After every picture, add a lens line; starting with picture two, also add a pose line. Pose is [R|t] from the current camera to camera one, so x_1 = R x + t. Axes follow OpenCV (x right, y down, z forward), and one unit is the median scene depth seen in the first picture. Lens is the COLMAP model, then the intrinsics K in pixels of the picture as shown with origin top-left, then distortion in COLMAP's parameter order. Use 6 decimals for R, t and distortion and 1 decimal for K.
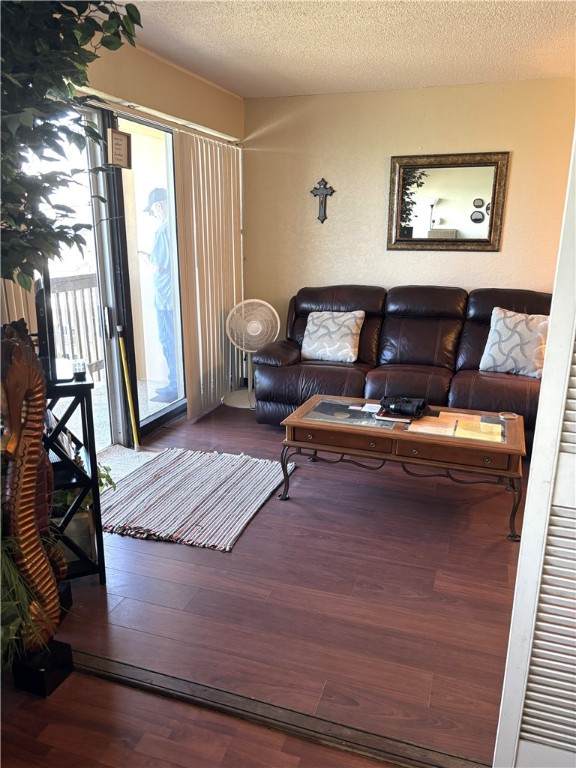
lens RADIAL K [[561.3, 0, 288.0], [0, 561.3, 384.0], [0, 0, 1]] dist [0.006938, 0.002495]
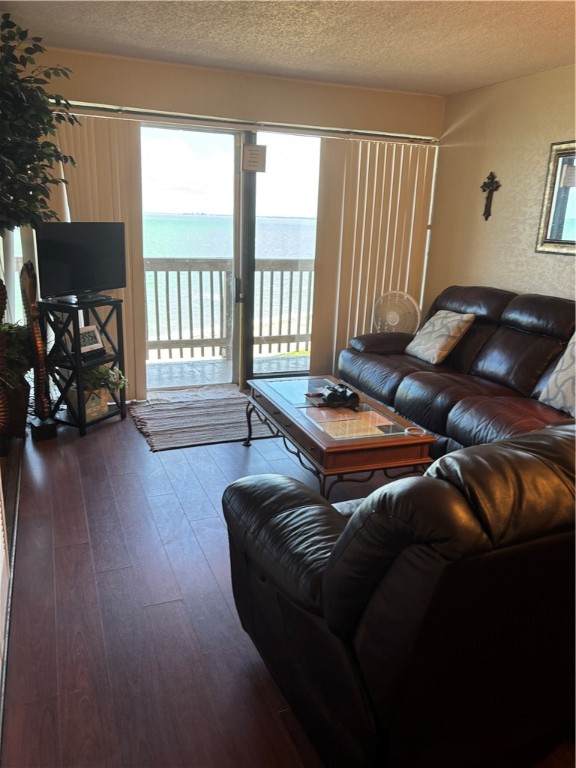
lens RADIAL K [[561.3, 0, 288.0], [0, 561.3, 384.0], [0, 0, 1]] dist [0.006938, 0.002495]
pose [[0.662070, 0.227904, -0.713949, 0.589318], [-0.226544, 0.968934, 0.099218, -0.041031], [0.714382, 0.096051, 0.693132, 0.144785]]
